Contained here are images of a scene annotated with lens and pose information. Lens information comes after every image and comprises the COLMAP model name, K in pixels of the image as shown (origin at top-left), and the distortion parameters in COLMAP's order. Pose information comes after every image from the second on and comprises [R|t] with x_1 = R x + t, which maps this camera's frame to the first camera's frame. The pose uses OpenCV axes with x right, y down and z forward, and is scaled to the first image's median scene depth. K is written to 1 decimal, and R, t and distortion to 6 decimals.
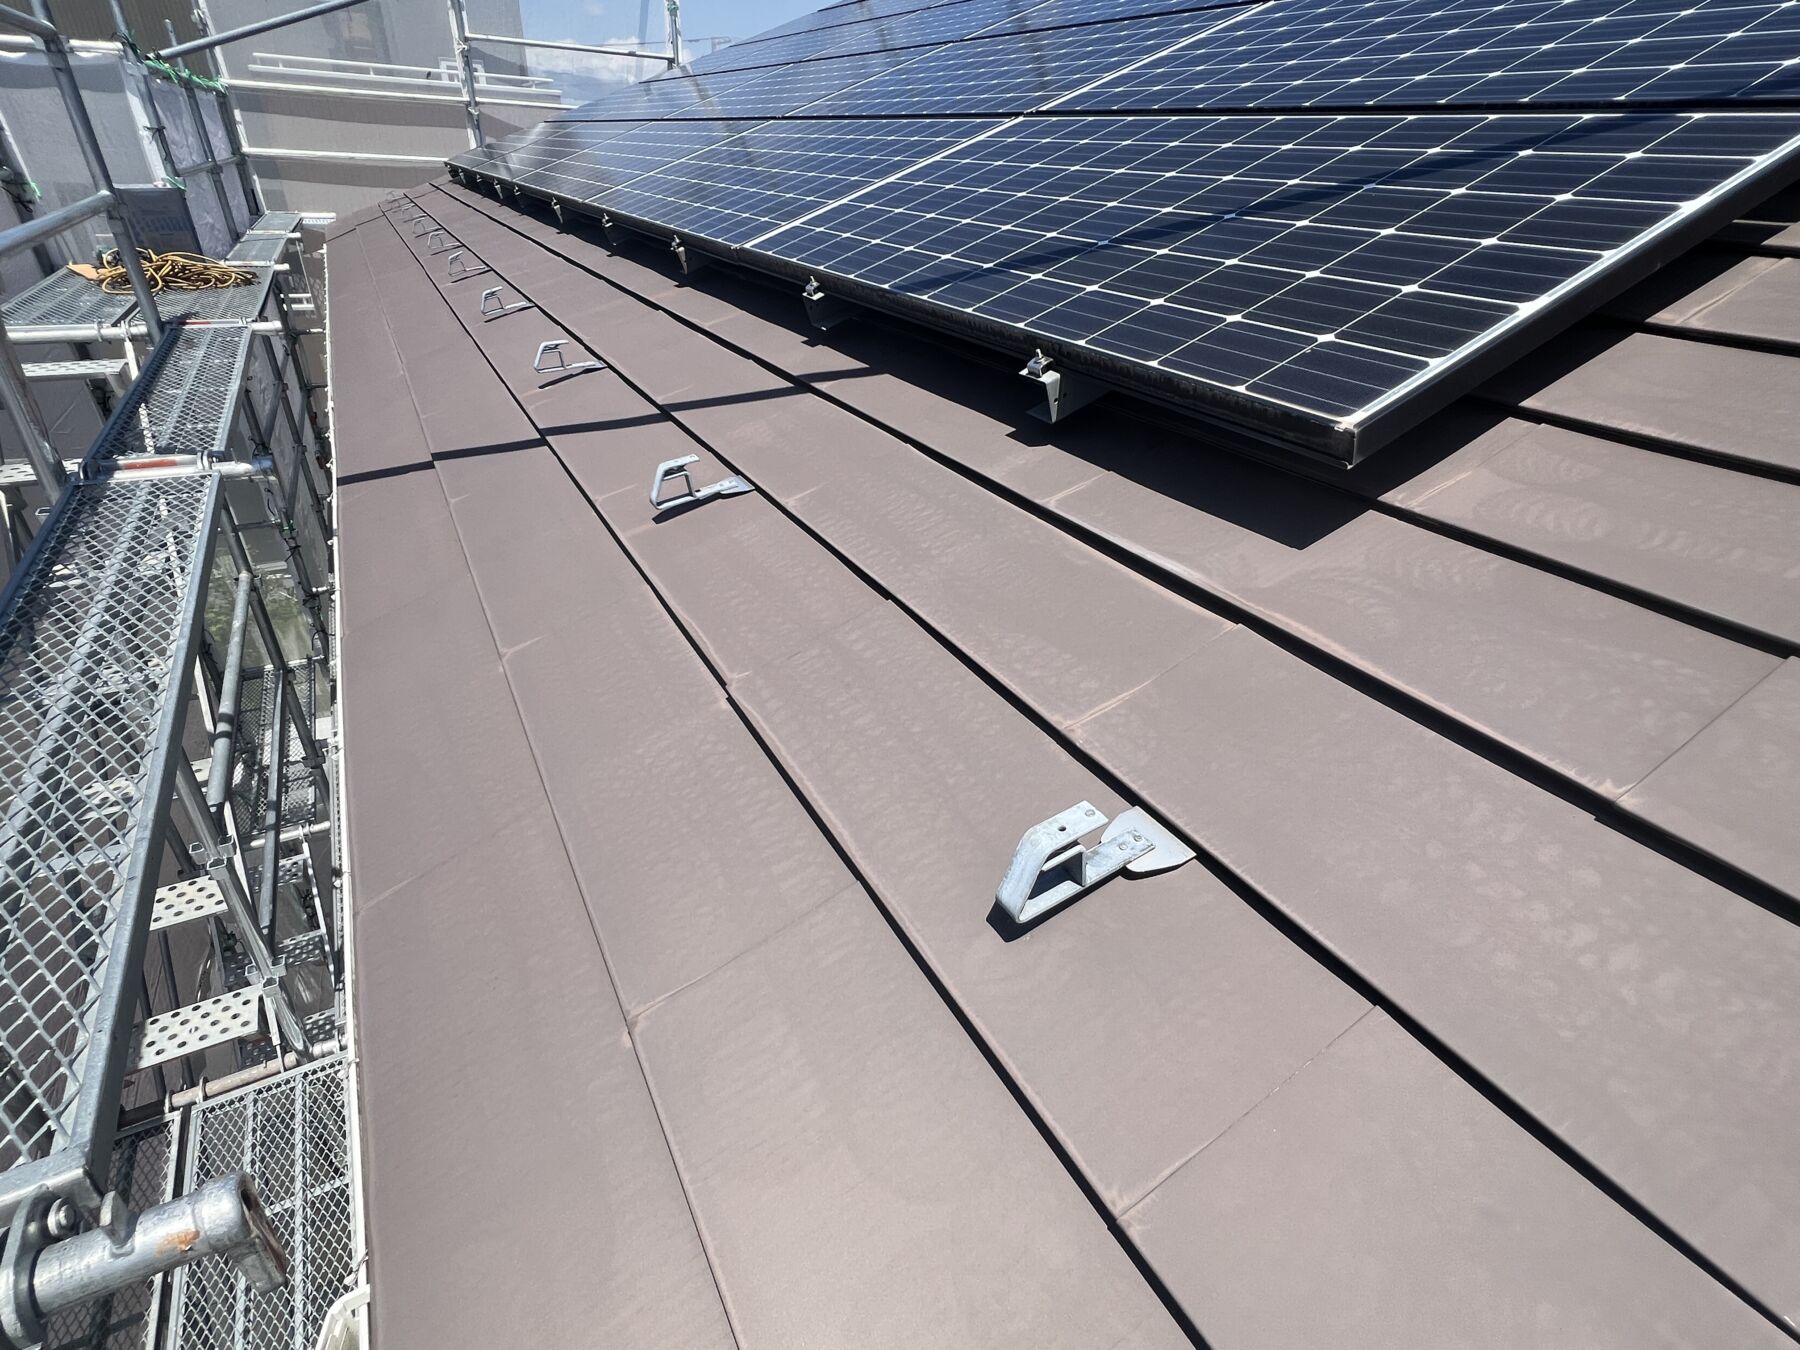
lens RADIAL K [[880.8, 0, 895.5], [0, 880.8, 679.0], [0, 0, 1]] dist [-0.001088, -0.001793]
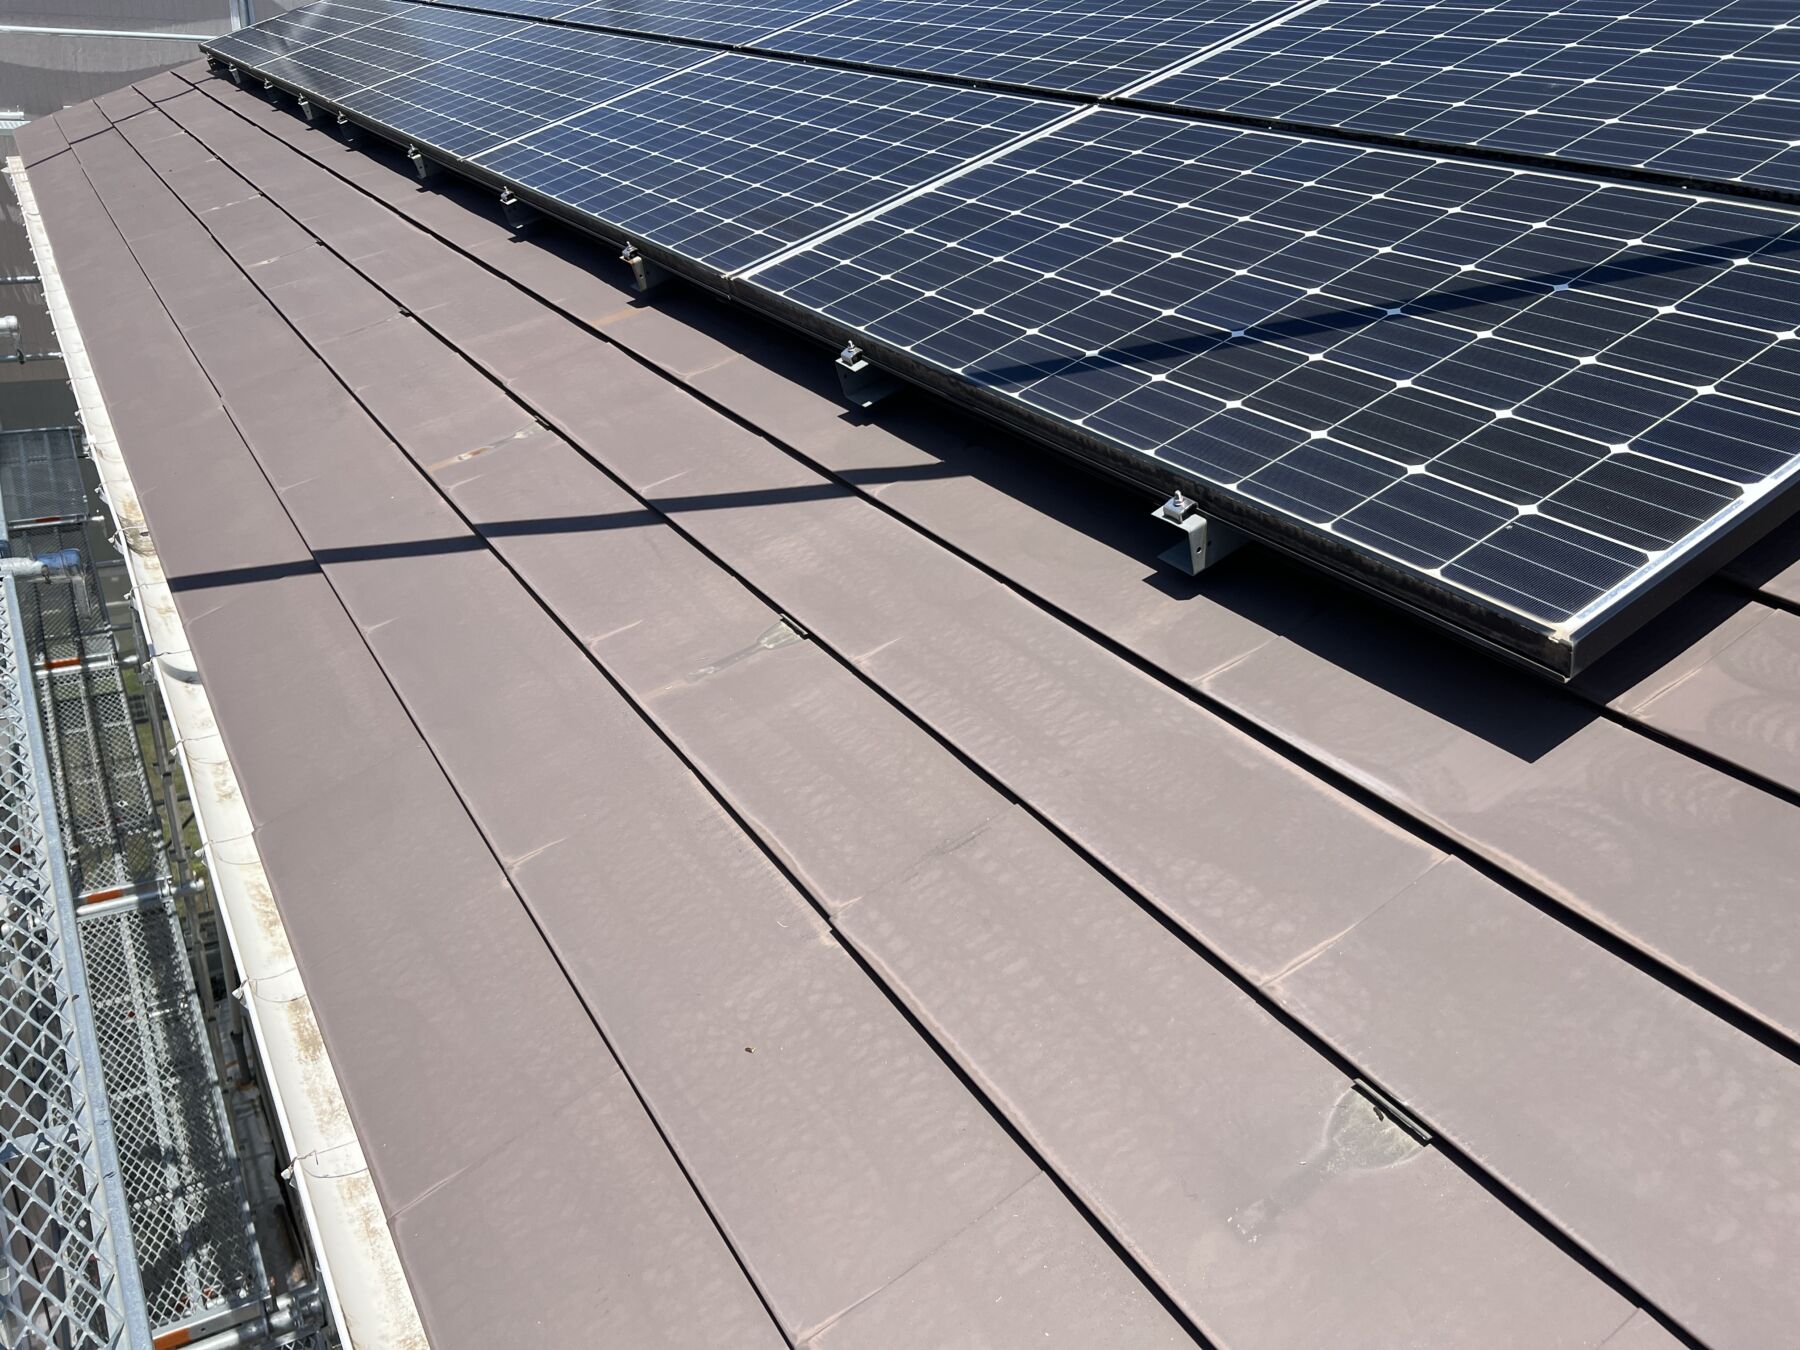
lens RADIAL K [[1358.4, 0, 900.0], [0, 1358.4, 675.0], [0, 0, 1]] dist [0.051828, -0.065459]
pose [[0.998670, -0.005867, 0.051220, -0.207016], [0.009637, 0.997237, -0.073660, -0.135618], [-0.050647, 0.074055, 0.995967, -0.313512]]
